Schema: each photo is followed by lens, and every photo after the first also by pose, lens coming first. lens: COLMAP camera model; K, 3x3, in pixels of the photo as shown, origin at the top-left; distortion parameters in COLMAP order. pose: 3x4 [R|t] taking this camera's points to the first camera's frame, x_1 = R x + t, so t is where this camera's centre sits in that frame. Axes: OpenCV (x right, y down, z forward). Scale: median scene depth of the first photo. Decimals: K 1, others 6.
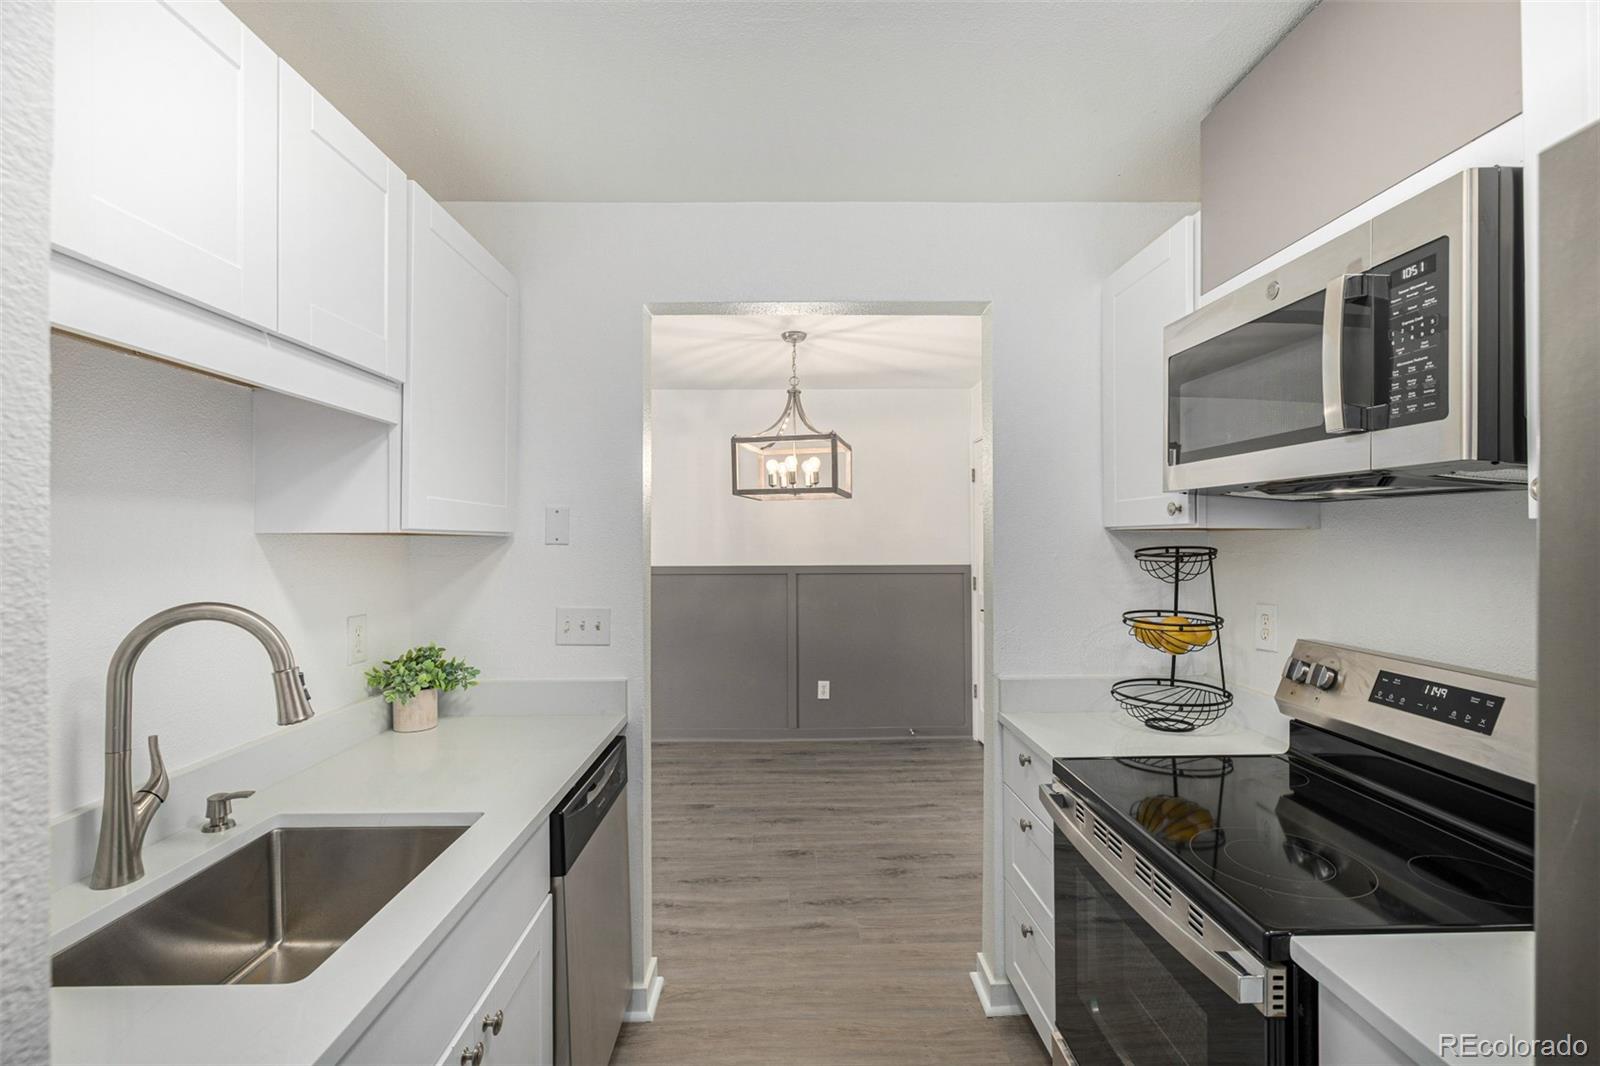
lens RADIAL K [[714.0, 0, 797.3], [0, 714.0, 532.9], [0, 0, 1]] dist [-0.002619, 0.000288]
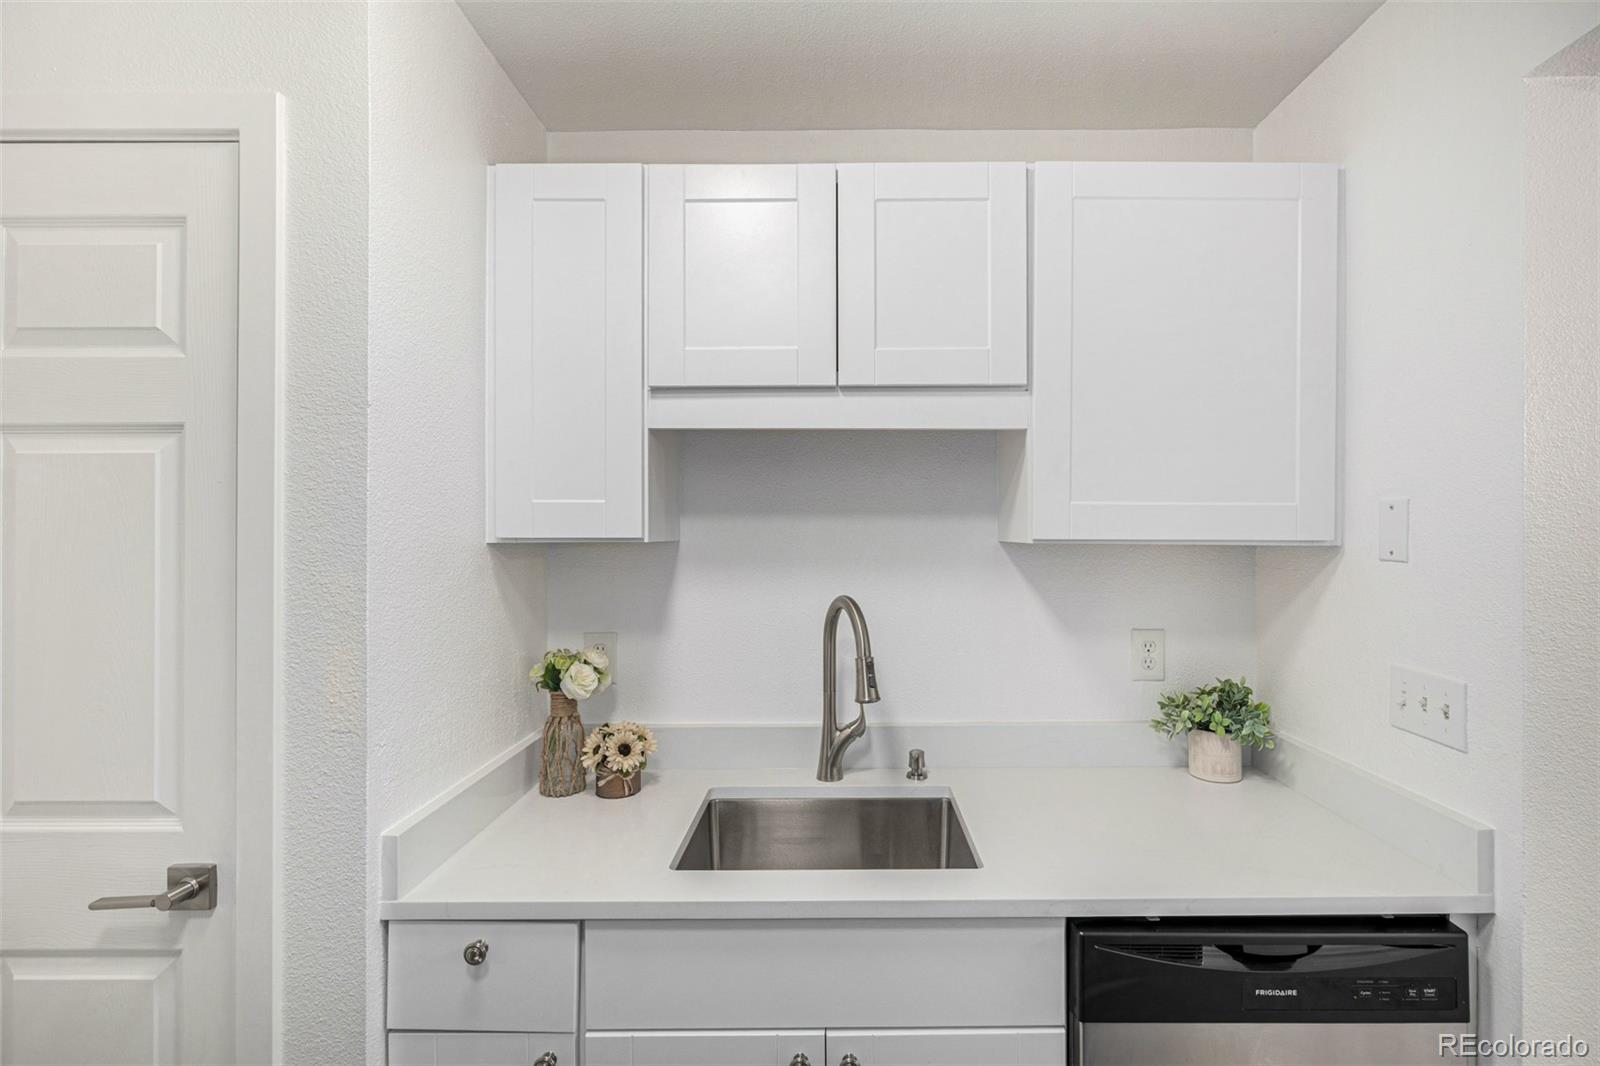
lens RADIAL K [[714.0, 0, 794.5], [0, 714.0, 530.9], [0, 0, 1]] dist [-0.002619, 0.000288]
pose [[-0.016473, 0.004471, -0.999854, 0.297159], [0.009382, 0.999947, 0.004316, -0.017118], [0.999820, -0.009310, -0.016514, 0.543607]]
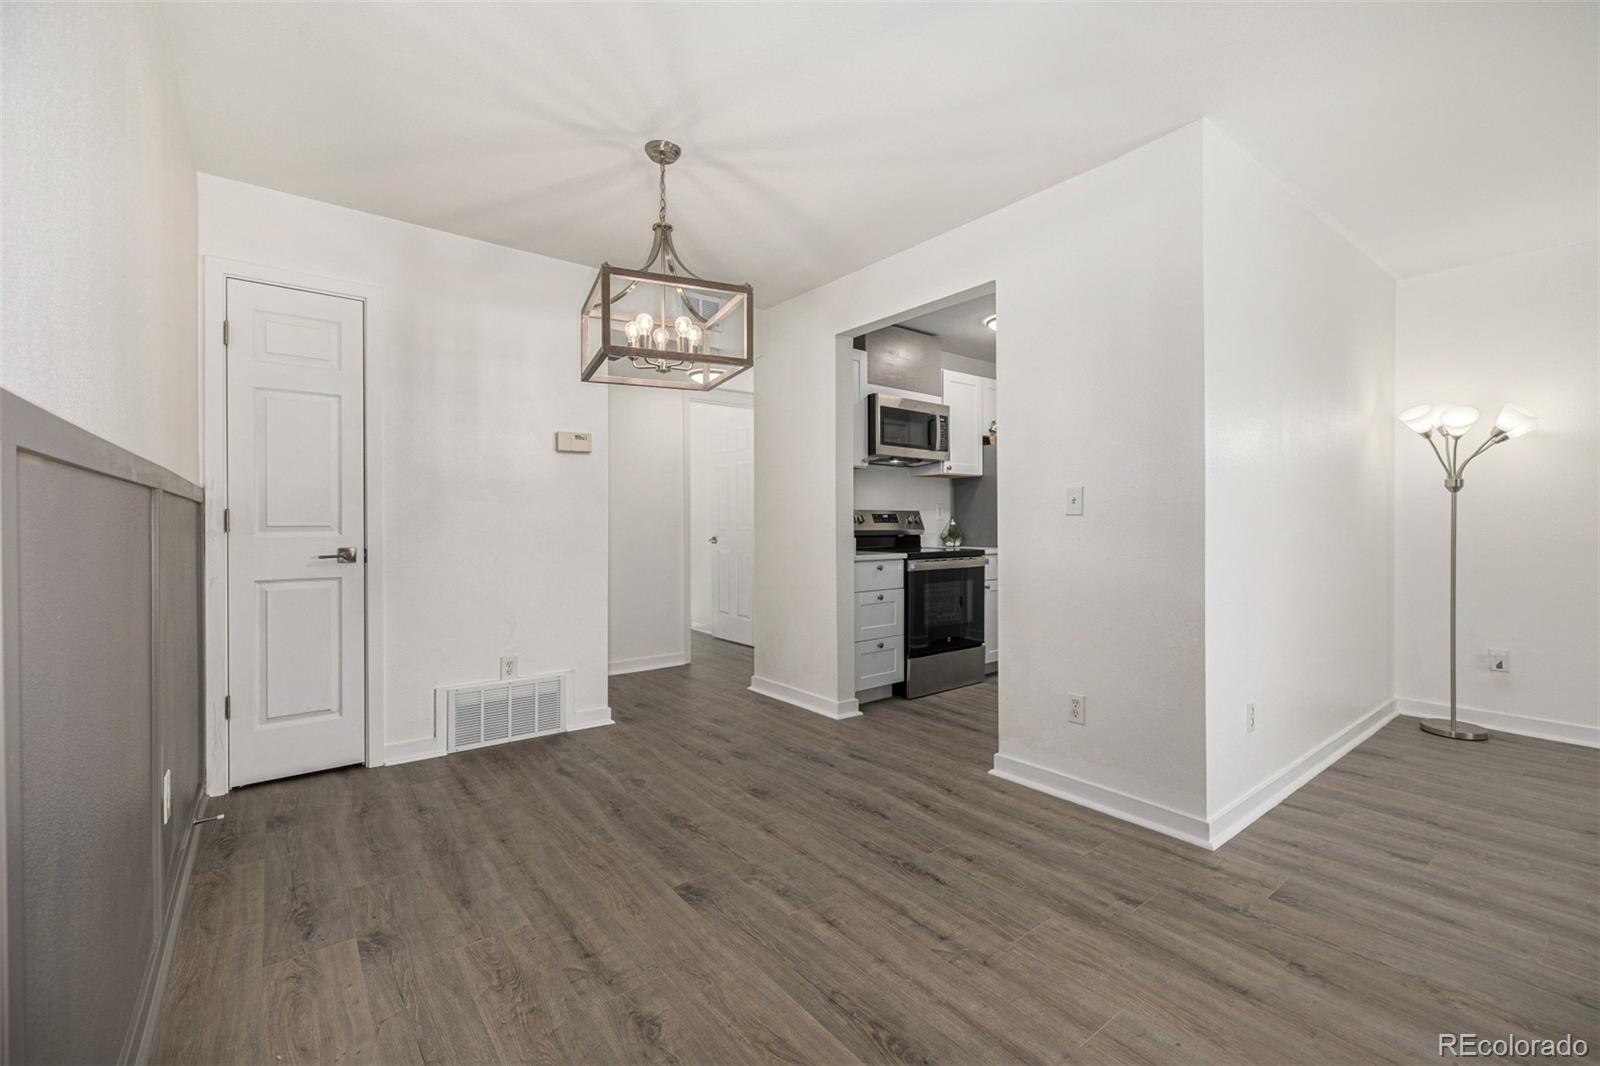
lens RADIAL K [[676.7, 0, 794.4], [0, 676.7, 522.7], [0, 0, 1]] dist [0.003483, -0.000685]
pose [[-0.602041, 0.008454, 0.798420, -1.140601], [0.001312, 0.999953, -0.009599, 0.194019], [-0.798464, -0.004731, -0.602024, 2.378159]]
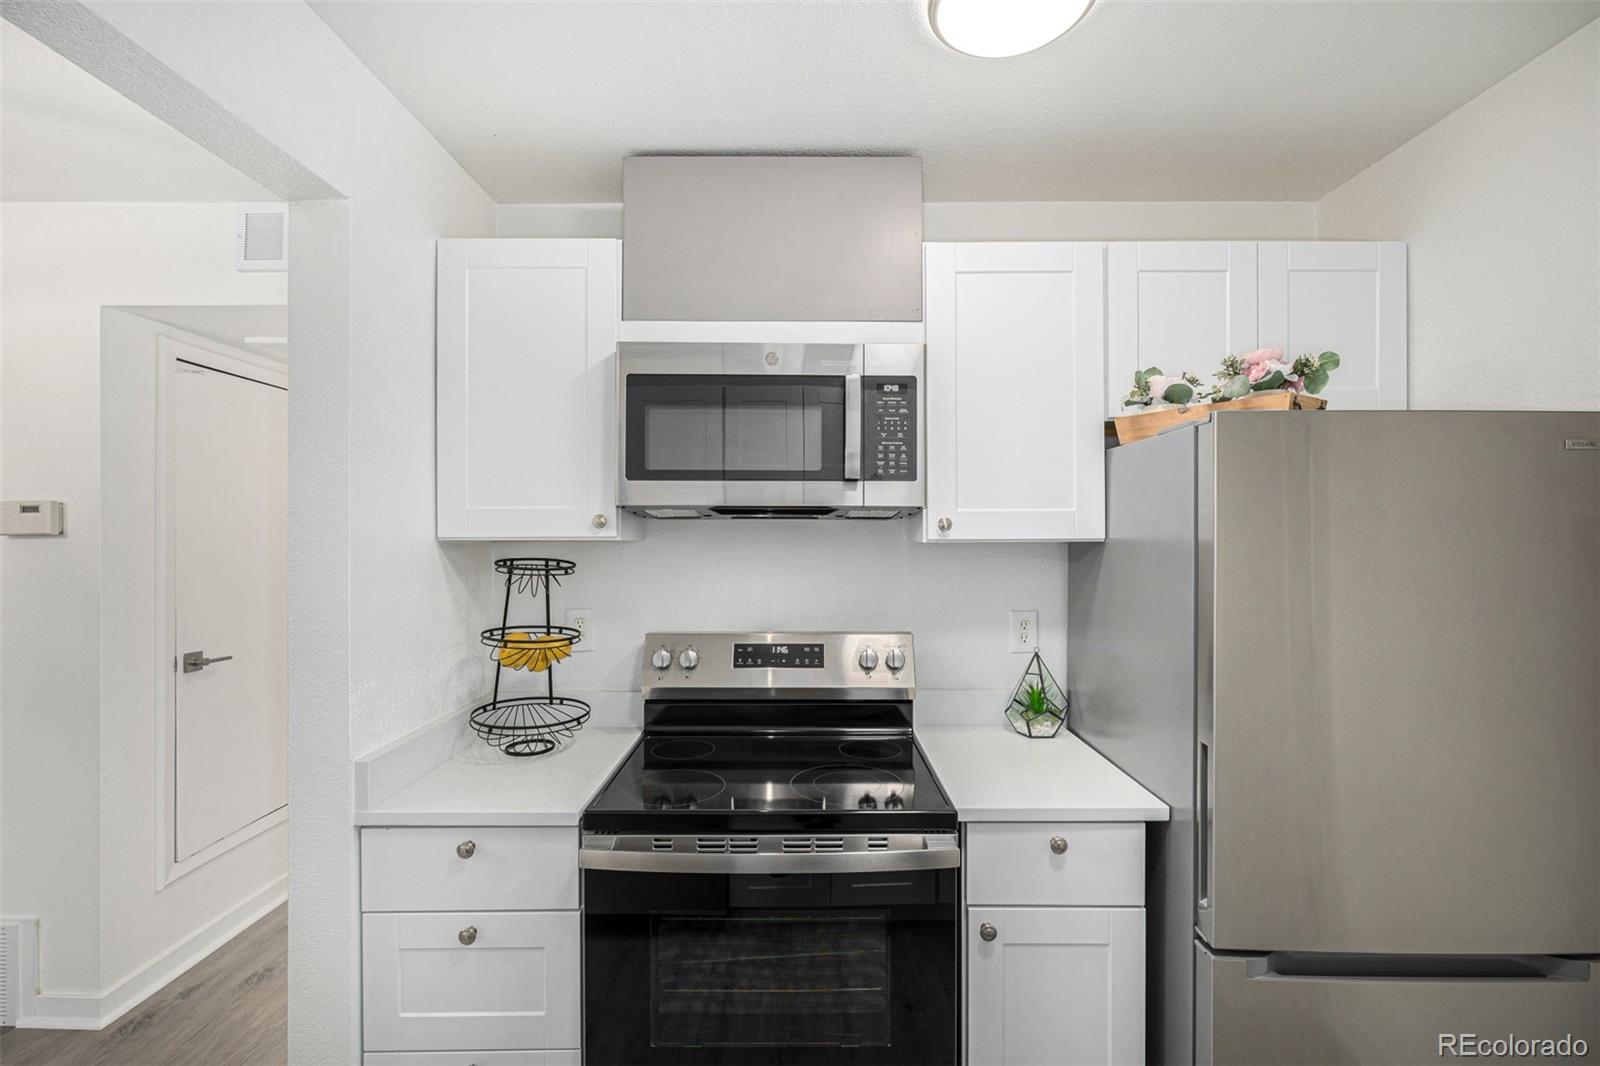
lens RADIAL K [[714.0, 0, 795.7], [0, 714.0, 530.0], [0, 0, 1]] dist [-0.002619, 0.000288]
pose [[0.023986, 0.012300, 0.999637, -0.414610], [-0.004926, 0.999914, -0.012185, -0.009290], [-0.999700, -0.004631, 0.024045, 0.617623]]
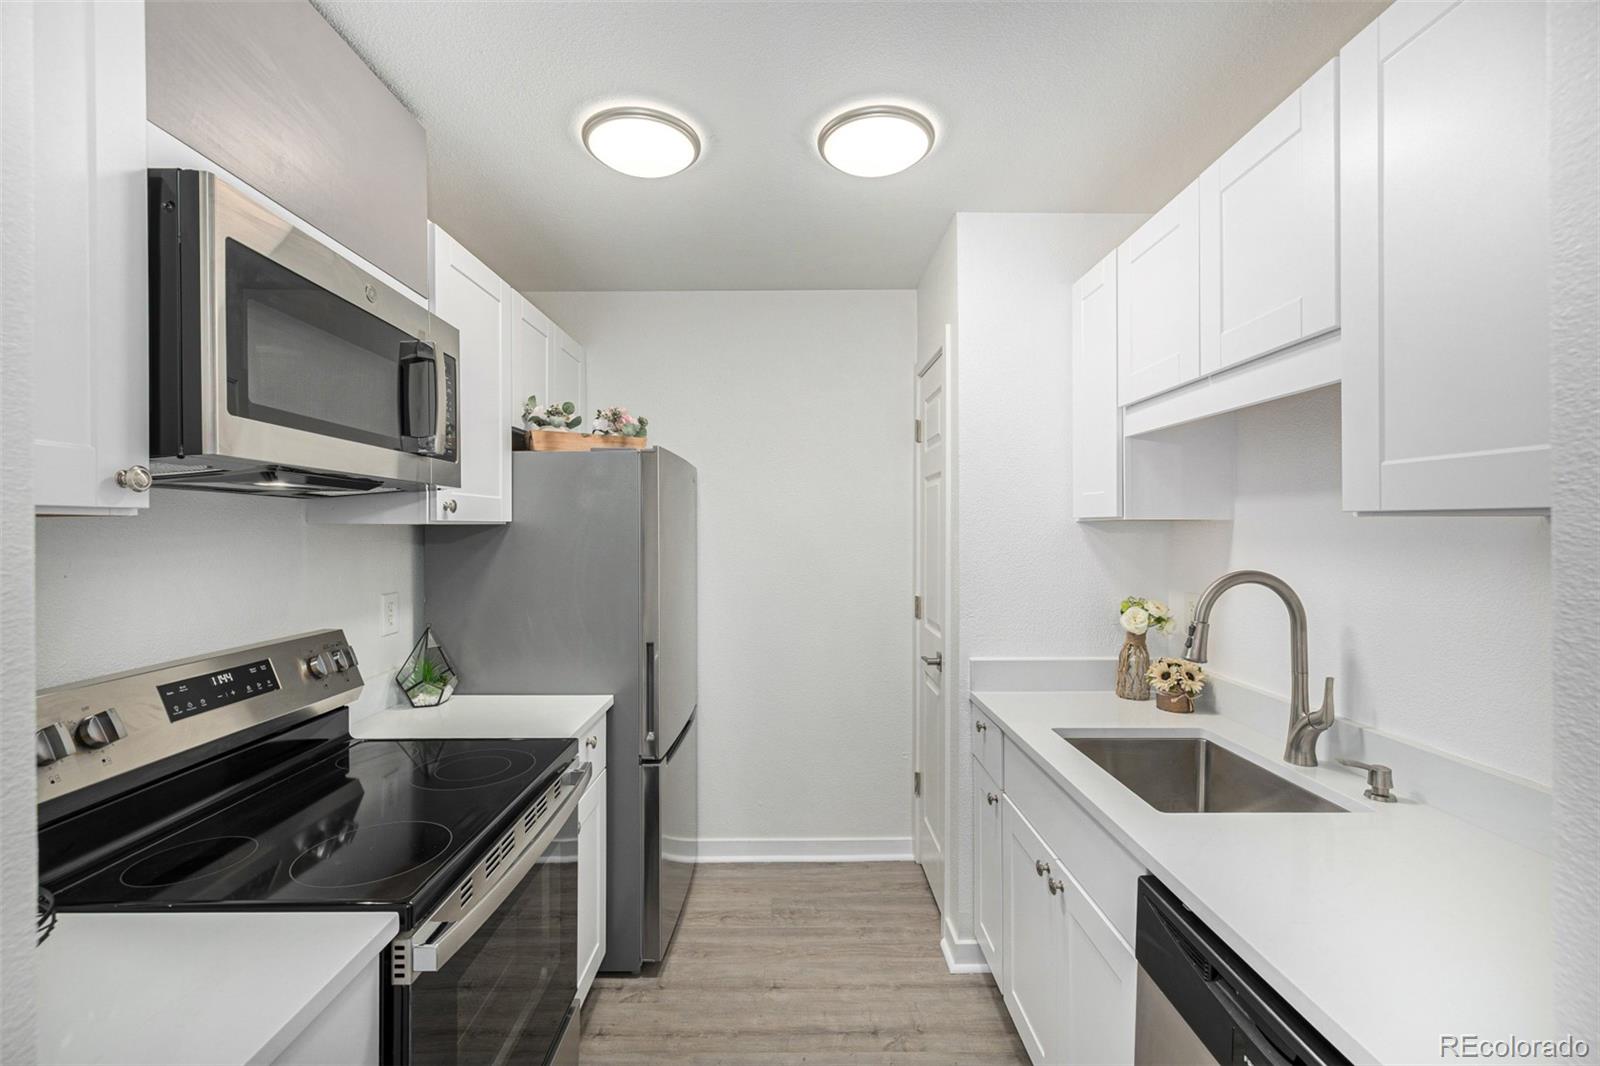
lens RADIAL K [[676.7, 0, 793.7], [0, 676.7, 528.5], [0, 0, 1]] dist [0.003483, -0.000685]
pose [[-0.999894, 0.008276, 0.011983, 0.027229], [0.008216, 0.999954, -0.005005, 0.008457], [-0.012024, -0.004906, -0.999916, 1.319351]]
